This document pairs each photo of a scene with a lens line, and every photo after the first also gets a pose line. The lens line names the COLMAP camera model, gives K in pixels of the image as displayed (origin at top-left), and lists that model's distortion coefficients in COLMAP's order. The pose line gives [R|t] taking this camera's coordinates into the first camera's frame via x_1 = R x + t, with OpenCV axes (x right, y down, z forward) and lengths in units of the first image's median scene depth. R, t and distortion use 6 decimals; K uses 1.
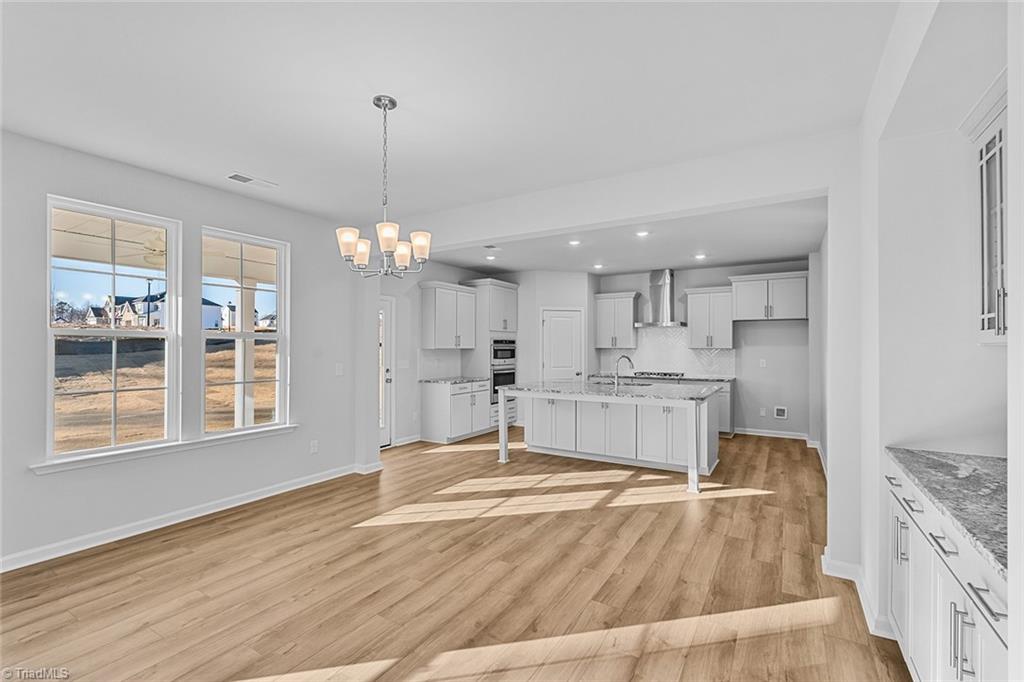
lens RADIAL K [[453.5, 0, 511.3], [0, 453.5, 343.1], [0, 0, 1]] dist [-0.003757, 0.000359]
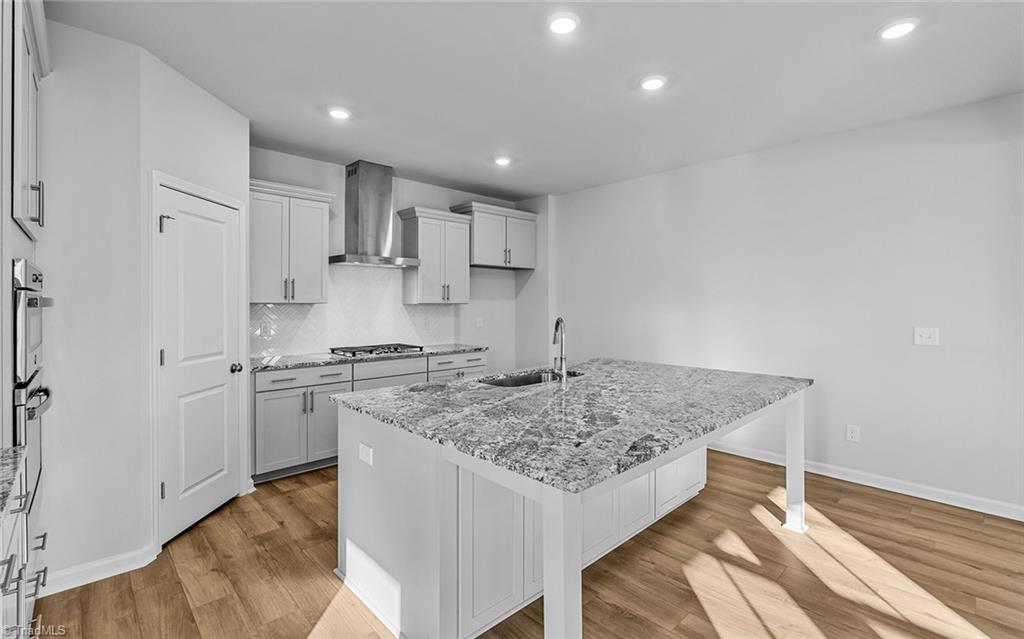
lens RADIAL K [[457.6, 0, 510.2], [0, 457.6, 303.5], [0, 0, 1]] dist [-0.001550, -0.000060]
pose [[0.260188, -0.001484, 0.965557, -0.200379], [-0.008975, 0.999952, 0.003956, 0.008900], [-0.965516, -0.009695, 0.260162, 0.777703]]
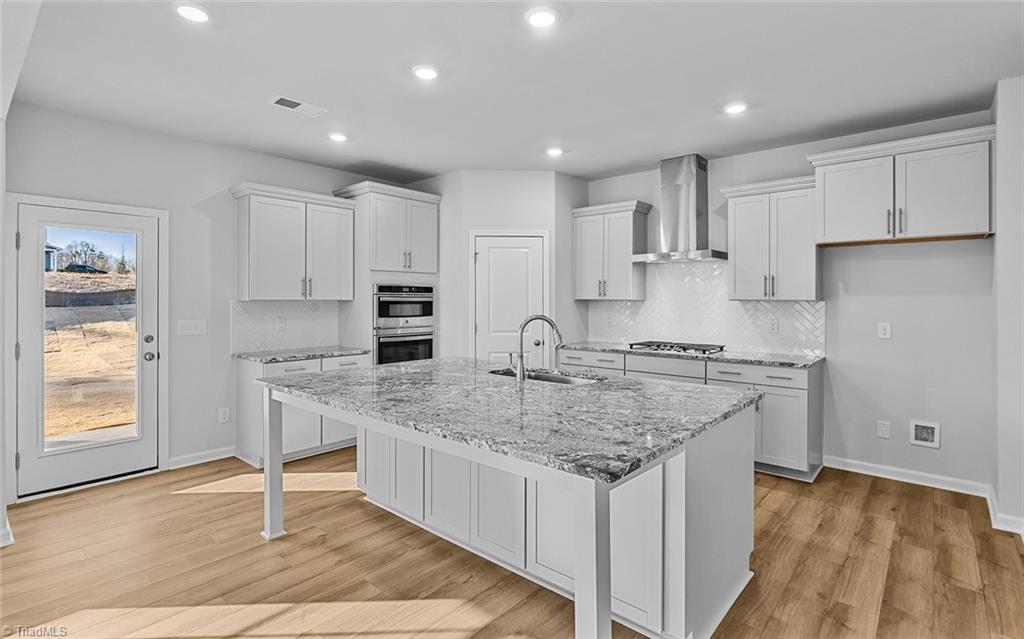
lens RADIAL K [[489.8, 0, 511.8], [0, 489.8, 297.1], [0, 0, 1]] dist [-0.000667, 0.000070]
pose [[0.986062, -0.000963, -0.166376, 0.256091], [0.001752, 0.999988, 0.004597, 0.005559], [0.166370, -0.004824, 0.986052, 0.426485]]
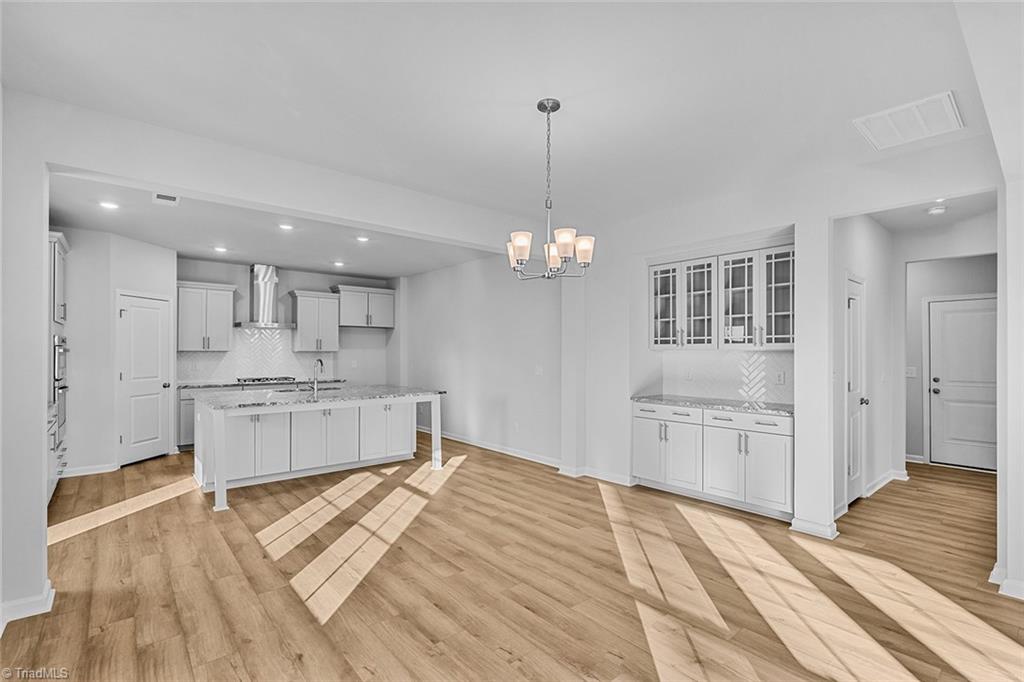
lens RADIAL K [[464.7, 0, 508.4], [0, 464.7, 350.3], [0, 0, 1]] dist [-0.001885, -0.000268]
pose [[0.313082, 0.002285, 0.949724, -0.460311], [-0.012254, 0.999924, 0.001634, 0.002333], [-0.949647, -0.012150, 0.313086, 0.273072]]
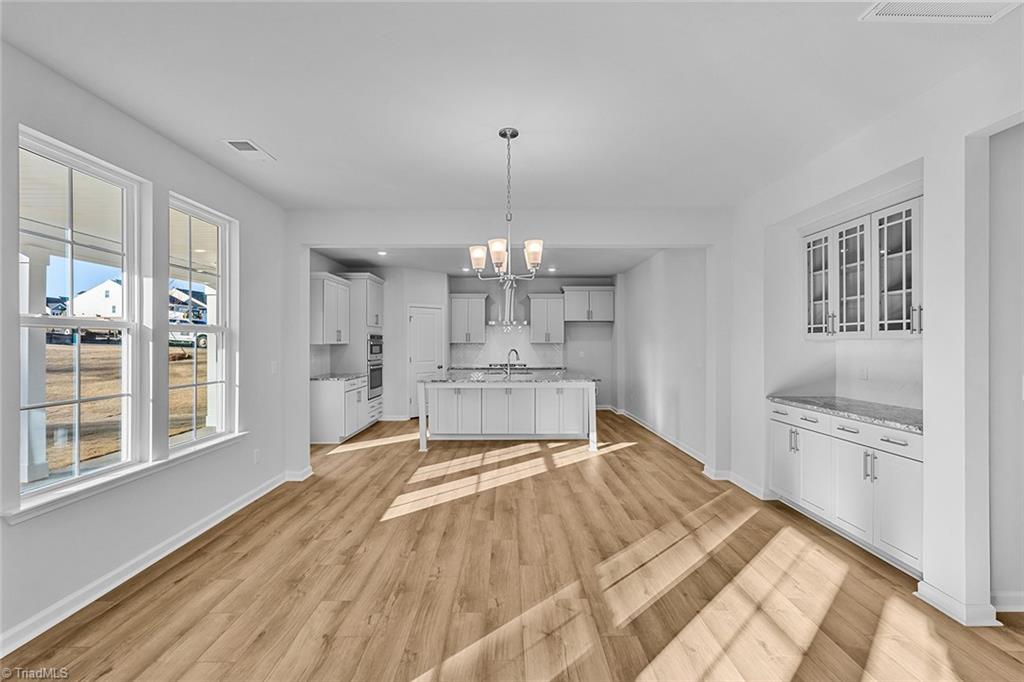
lens RADIAL K [[453.5, 0, 511.3], [0, 453.5, 343.1], [0, 0, 1]] dist [-0.003757, 0.000359]
pose [[0.848280, -0.002520, 0.529542, -0.322551], [-0.003231, 0.999945, 0.009935, -0.000294], [-0.529538, -0.010139, 0.848226, -0.000854]]
